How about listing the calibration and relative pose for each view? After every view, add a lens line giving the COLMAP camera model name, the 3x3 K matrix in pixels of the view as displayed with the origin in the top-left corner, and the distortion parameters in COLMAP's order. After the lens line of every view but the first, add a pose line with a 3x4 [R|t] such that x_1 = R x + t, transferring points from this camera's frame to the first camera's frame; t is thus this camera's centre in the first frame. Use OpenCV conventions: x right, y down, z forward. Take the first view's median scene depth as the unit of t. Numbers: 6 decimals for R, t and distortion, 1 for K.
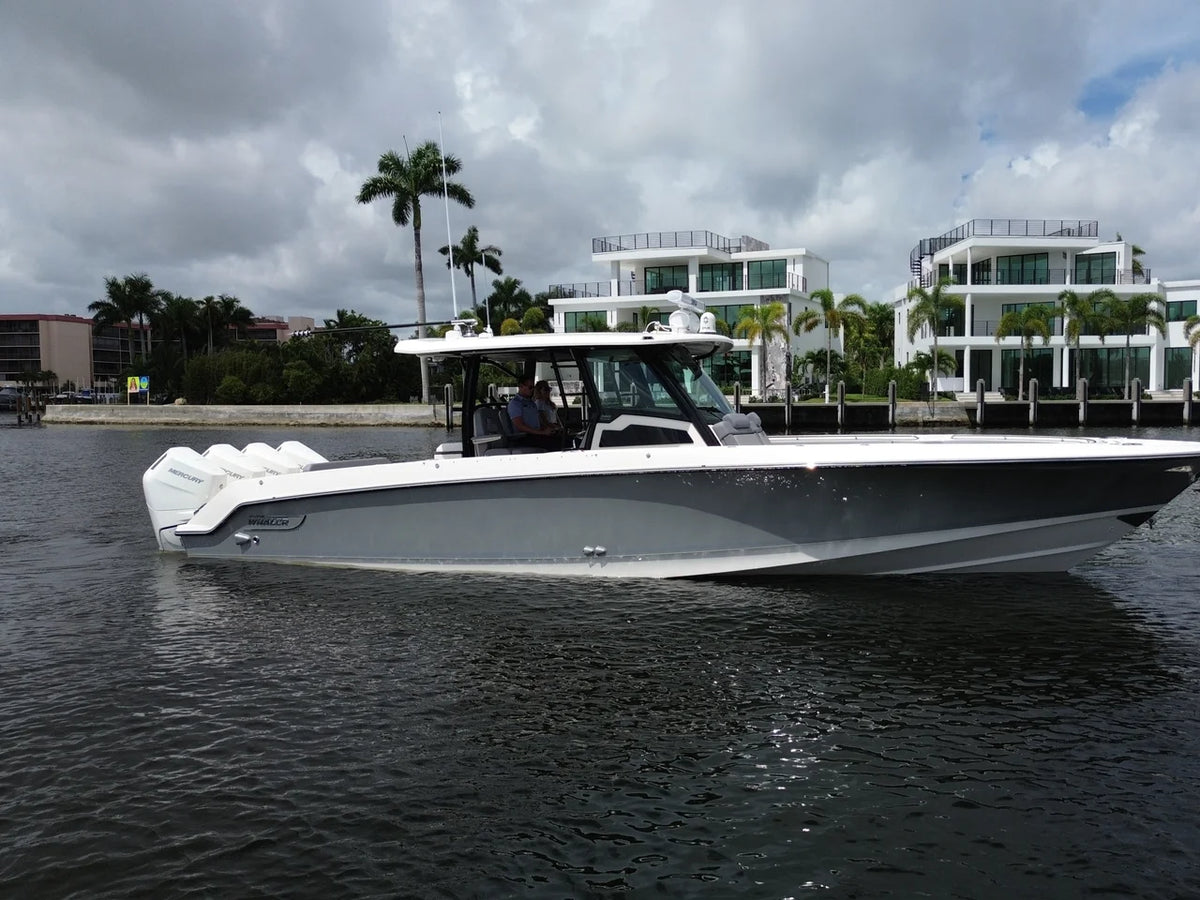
lens RADIAL K [[971.2, 0, 701.0], [0, 971.2, 488.3], [0, 0, 1]] dist [0.018688, -0.003588]
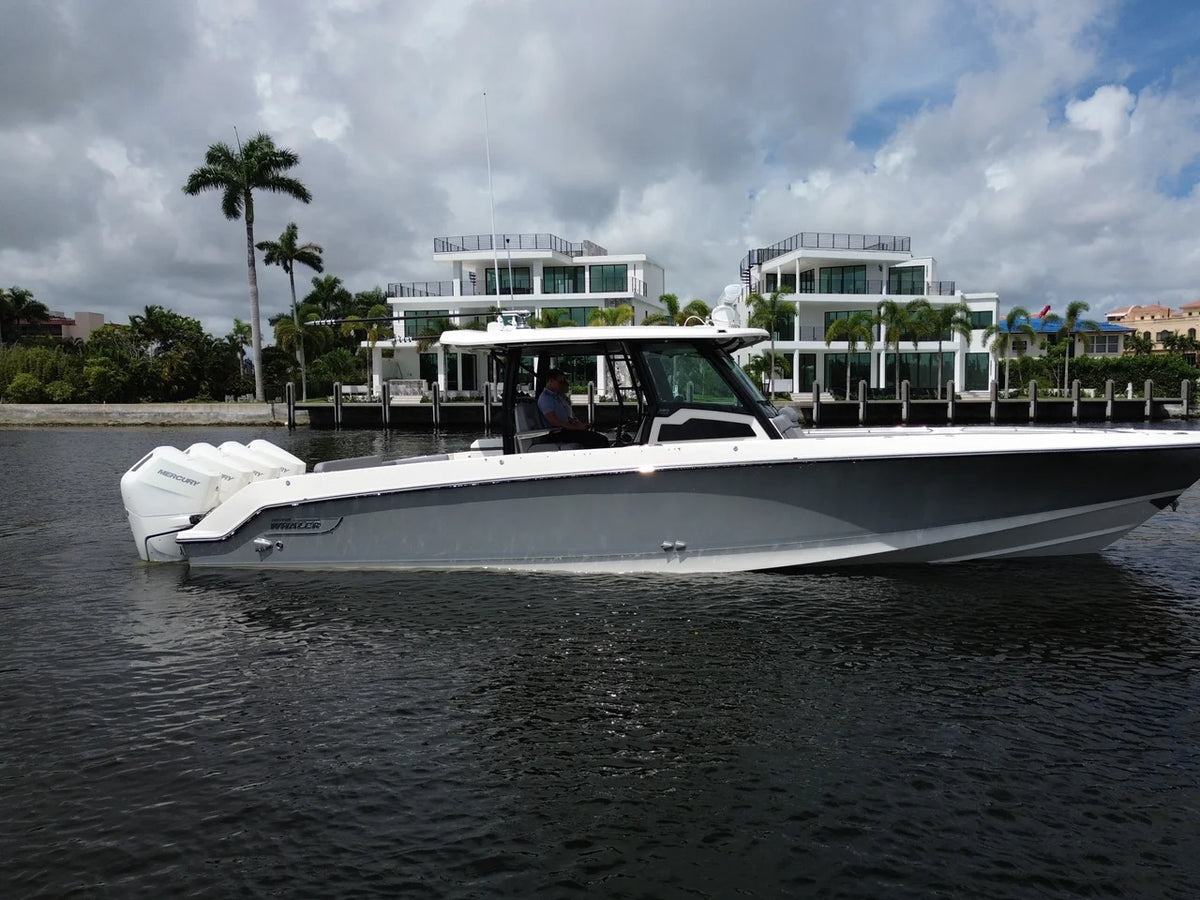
lens RADIAL K [[925.6, 0, 657.1], [0, 925.6, 480.9], [0, 0, 1]] dist [0.005911, -0.013494]
pose [[0.984040, -0.013261, 0.177450, -0.059960], [0.014059, 0.999896, -0.003242, -0.000008], [-0.177389, 0.005685, 0.984124, 0.019225]]
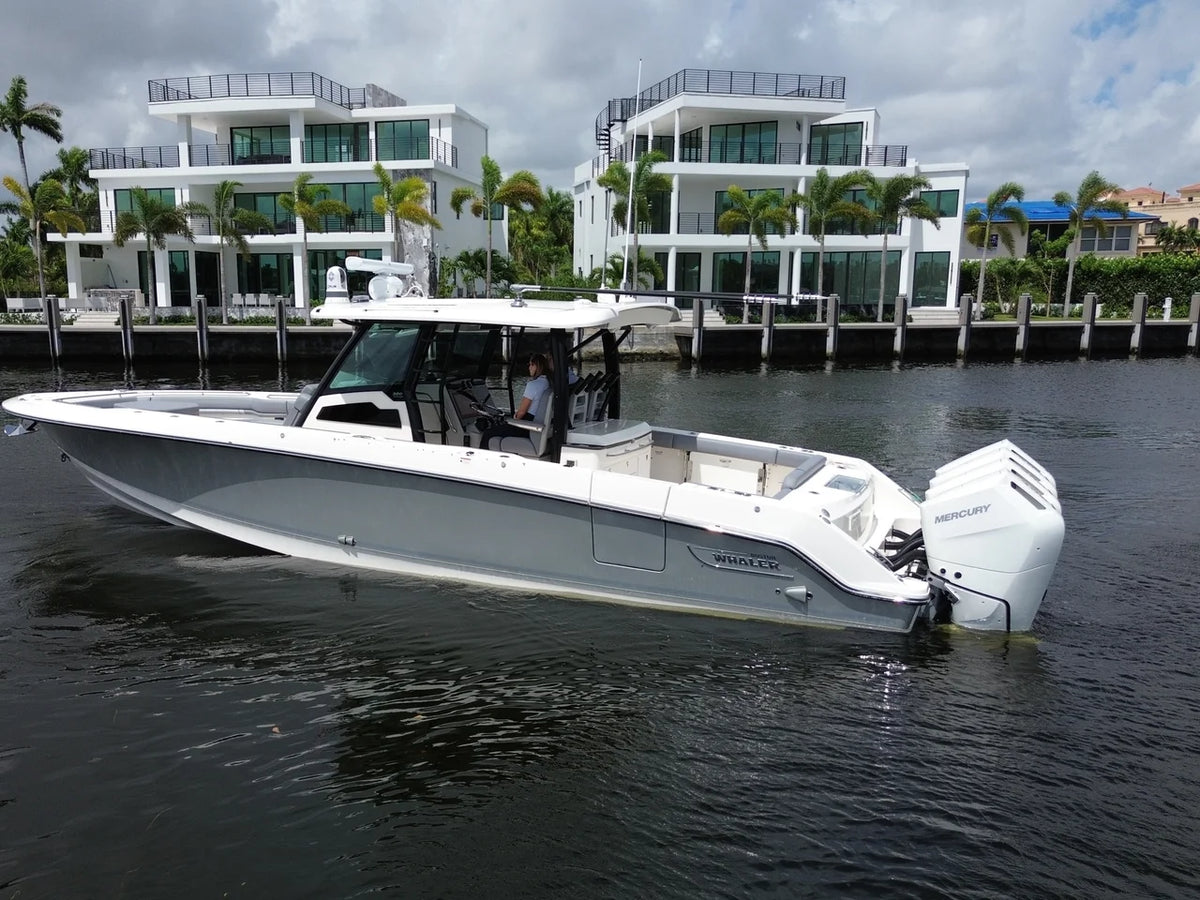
lens RADIAL K [[939.9, 0, 514.3], [0, 939.9, 485.7], [0, 0, 1]] dist [0.012363, -0.002493]
pose [[0.987998, -0.024909, 0.152448, 0.037695], [0.008836, 0.994410, 0.105213, -0.039751], [-0.154216, -0.102603, 0.982695, 0.281258]]
